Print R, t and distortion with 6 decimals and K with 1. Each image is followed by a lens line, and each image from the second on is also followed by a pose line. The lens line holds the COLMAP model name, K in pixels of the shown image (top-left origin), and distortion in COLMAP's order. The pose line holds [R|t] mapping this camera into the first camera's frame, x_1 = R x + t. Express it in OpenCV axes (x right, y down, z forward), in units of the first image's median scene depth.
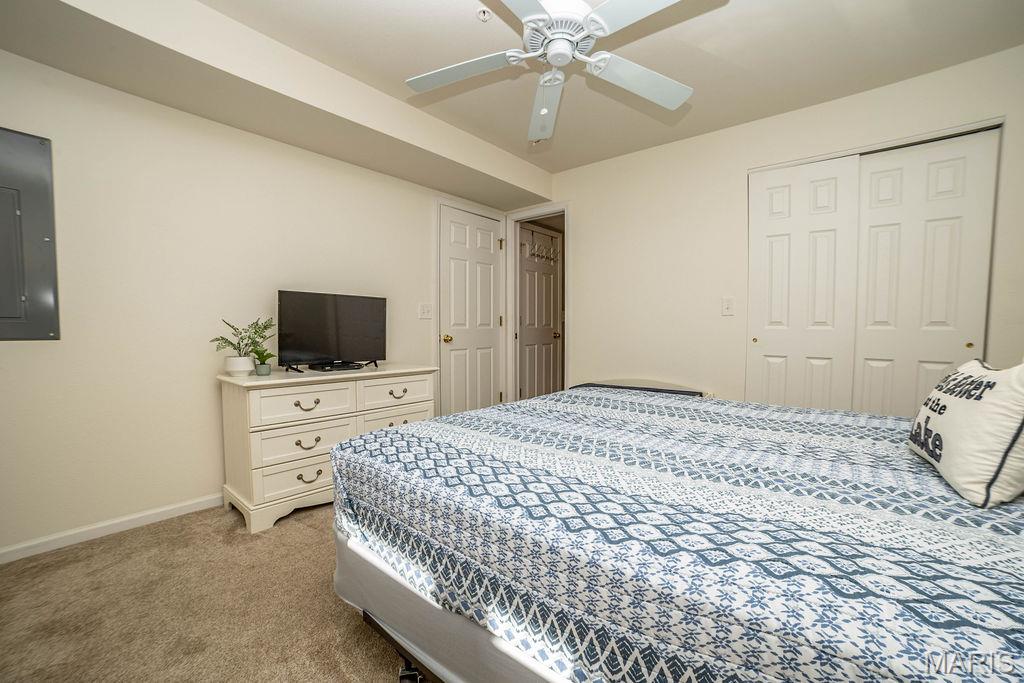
lens RADIAL K [[418.9, 0, 548.6], [0, 418.9, 340.7], [0, 0, 1]] dist [-0.057357, 0.020089]
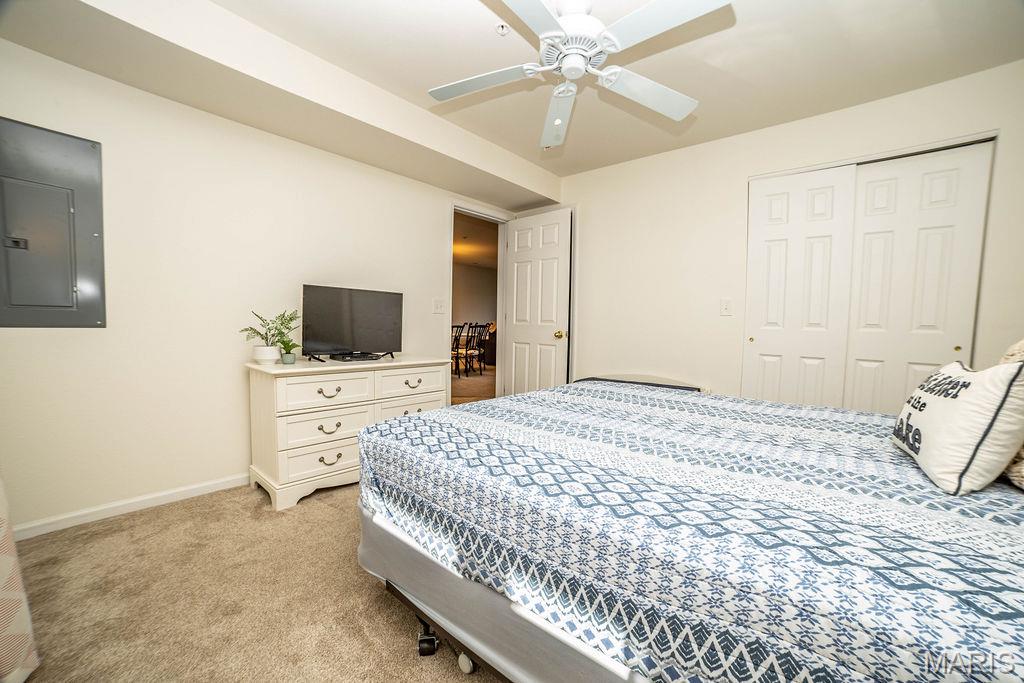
lens RADIAL K [[421.7, 0, 537.3], [0, 421.7, 339.1], [0, 0, 1]] dist [-0.058630, 0.020985]
pose [[0.999737, 0.018456, -0.013607, -0.053818], [-0.018338, 0.999793, 0.008777, -0.002882], [0.013766, -0.008525, 0.999869, -0.111552]]
